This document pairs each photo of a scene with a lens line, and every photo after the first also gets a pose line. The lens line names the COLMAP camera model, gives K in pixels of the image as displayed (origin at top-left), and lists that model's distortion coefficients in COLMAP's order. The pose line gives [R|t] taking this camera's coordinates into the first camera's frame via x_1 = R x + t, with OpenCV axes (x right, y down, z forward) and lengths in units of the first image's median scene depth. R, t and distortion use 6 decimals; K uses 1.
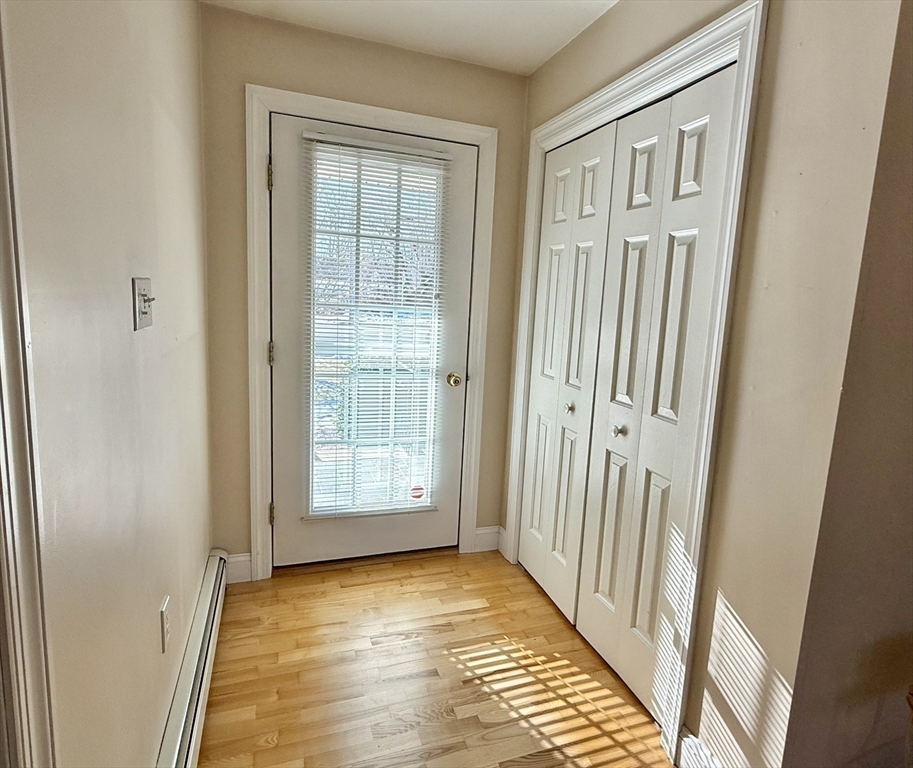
lens RADIAL K [[560.5, 0, 500.5], [0, 560.5, 385.6], [0, 0, 1]] dist [0.001004, 0.001731]
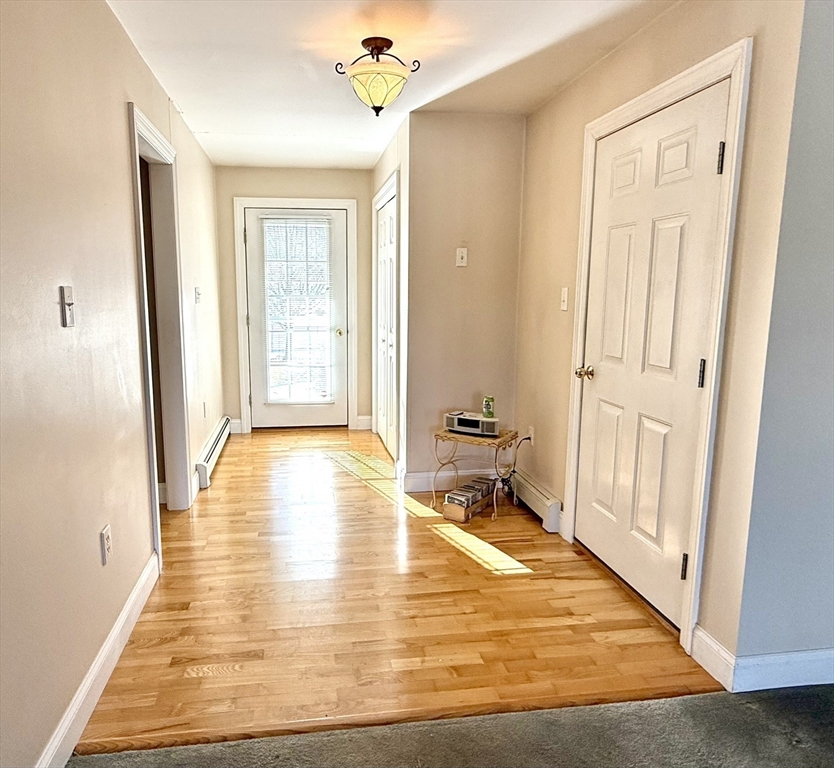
lens RADIAL K [[592.7, 0, 380.5], [0, 592.7, 386.2], [0, 0, 1]] dist [-0.013712, 0.000622]
pose [[0.968278, -0.017078, -0.249291, 0.576039], [0.016536, 0.999854, -0.004269, 0.191747], [0.249327, 0.000011, 0.968419, -0.948083]]
